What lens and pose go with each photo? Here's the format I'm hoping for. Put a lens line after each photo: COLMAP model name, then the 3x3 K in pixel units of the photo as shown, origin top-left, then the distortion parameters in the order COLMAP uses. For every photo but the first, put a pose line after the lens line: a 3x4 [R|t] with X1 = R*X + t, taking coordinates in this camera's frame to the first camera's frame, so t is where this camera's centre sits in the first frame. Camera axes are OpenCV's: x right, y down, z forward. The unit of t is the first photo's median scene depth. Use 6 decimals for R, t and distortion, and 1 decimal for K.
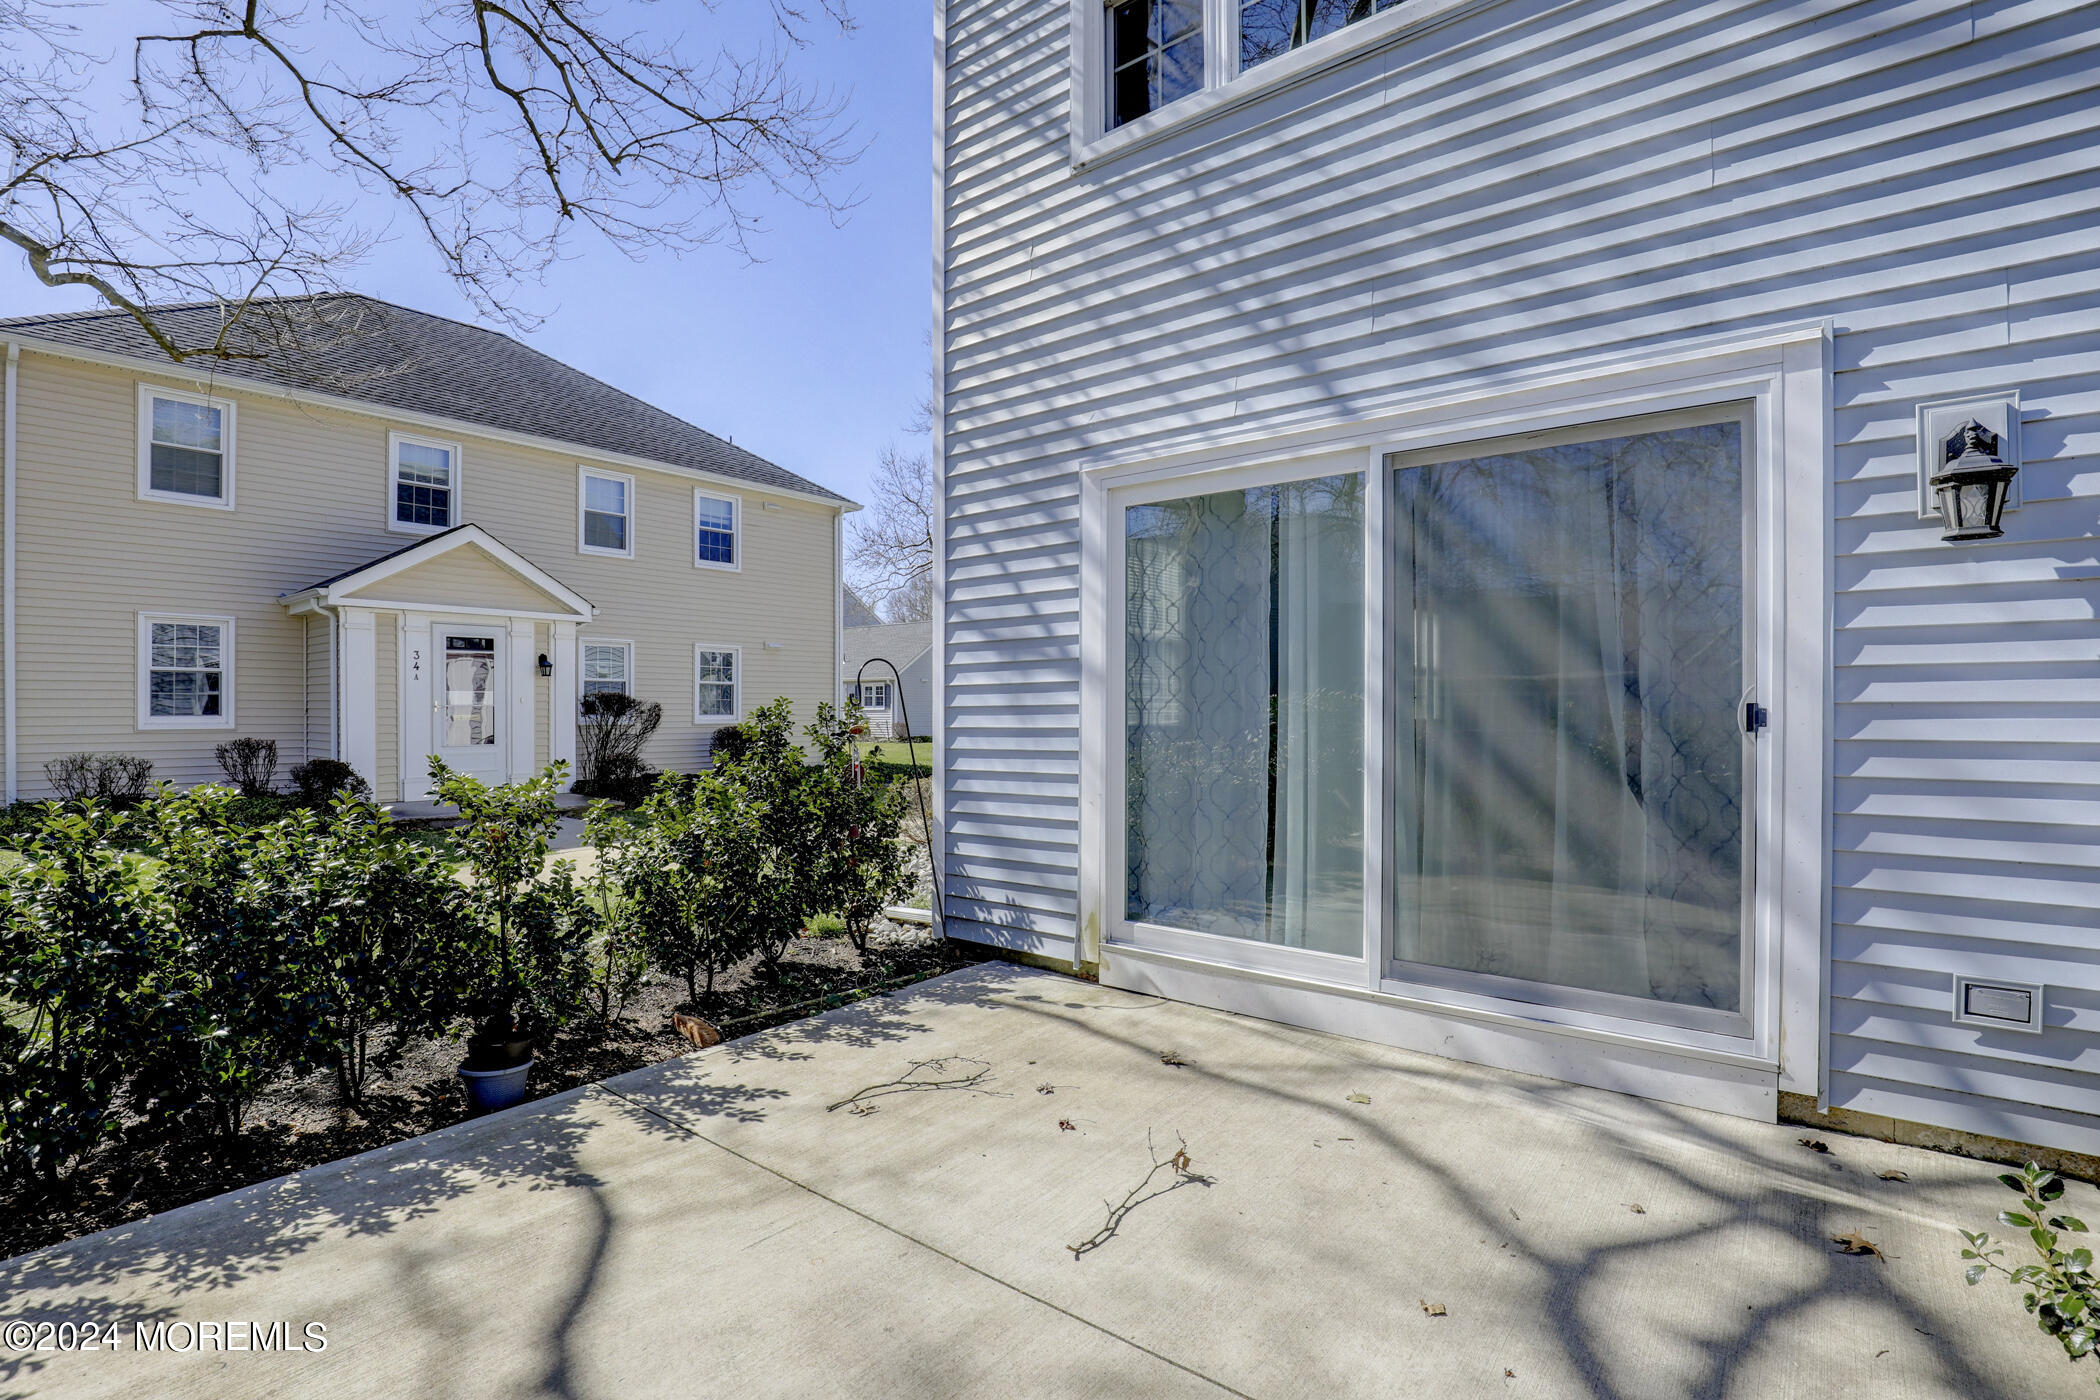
lens RADIAL K [[989.3, 0, 1046.2], [0, 989.3, 717.6], [0, 0, 1]] dist [-0.030546, -0.001096]
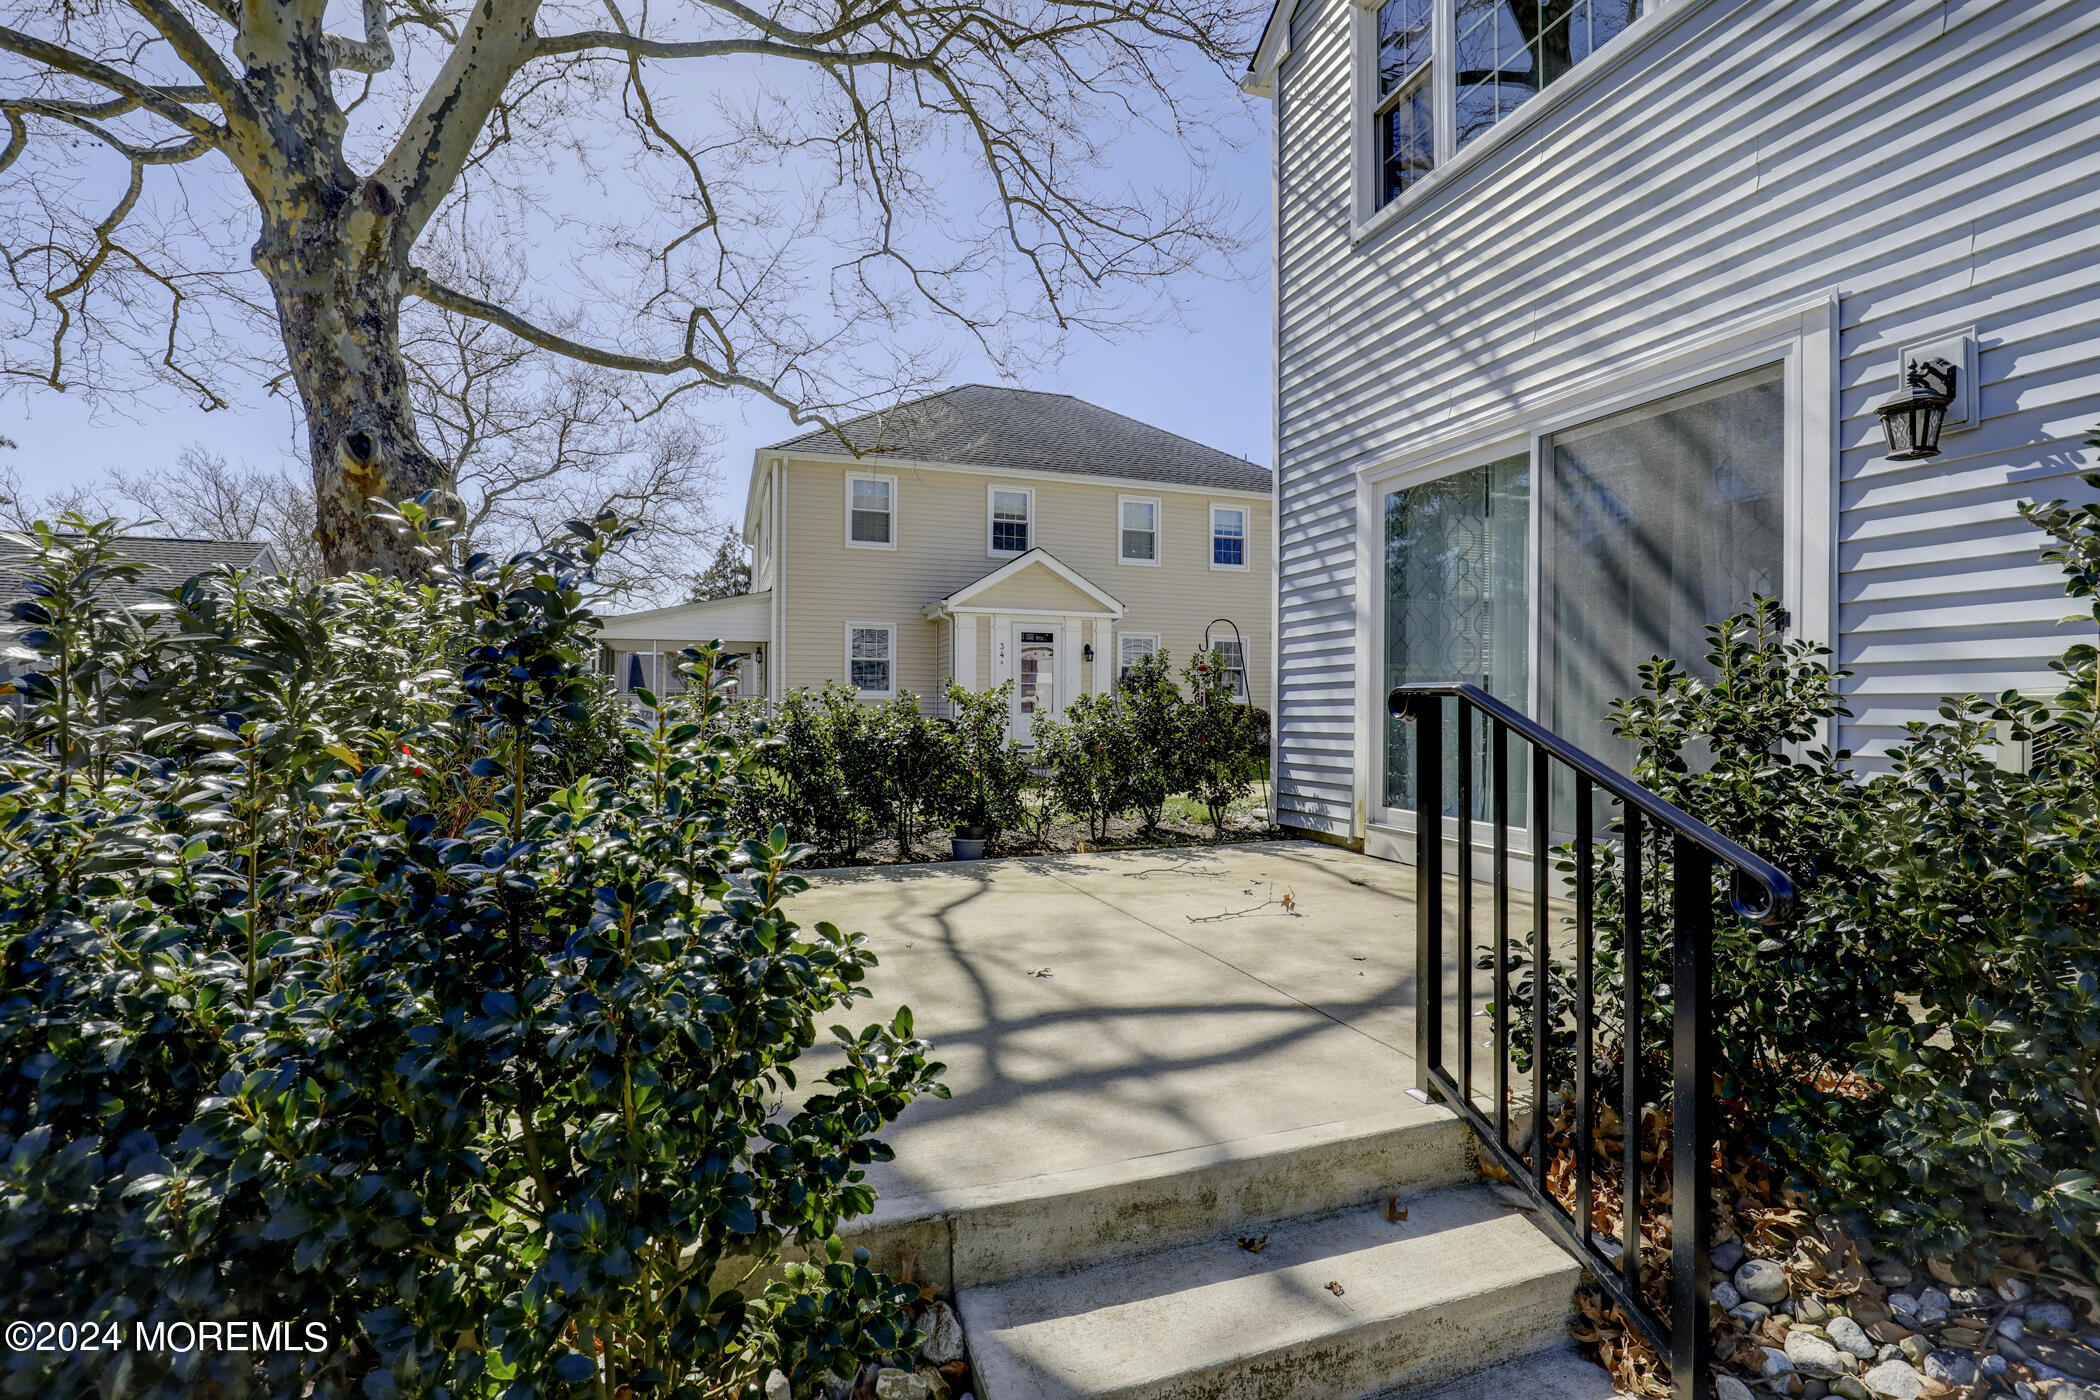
lens RADIAL K [[965.8, 0, 1053.2], [0, 965.8, 721.8], [0, 0, 1]] dist [-0.030217, 0.000454]
pose [[0.850221, 0.014699, -0.526220, 0.374832], [-0.011869, 0.999891, 0.008752, 0.083911], [0.526292, -0.001195, 0.850303, -0.325772]]
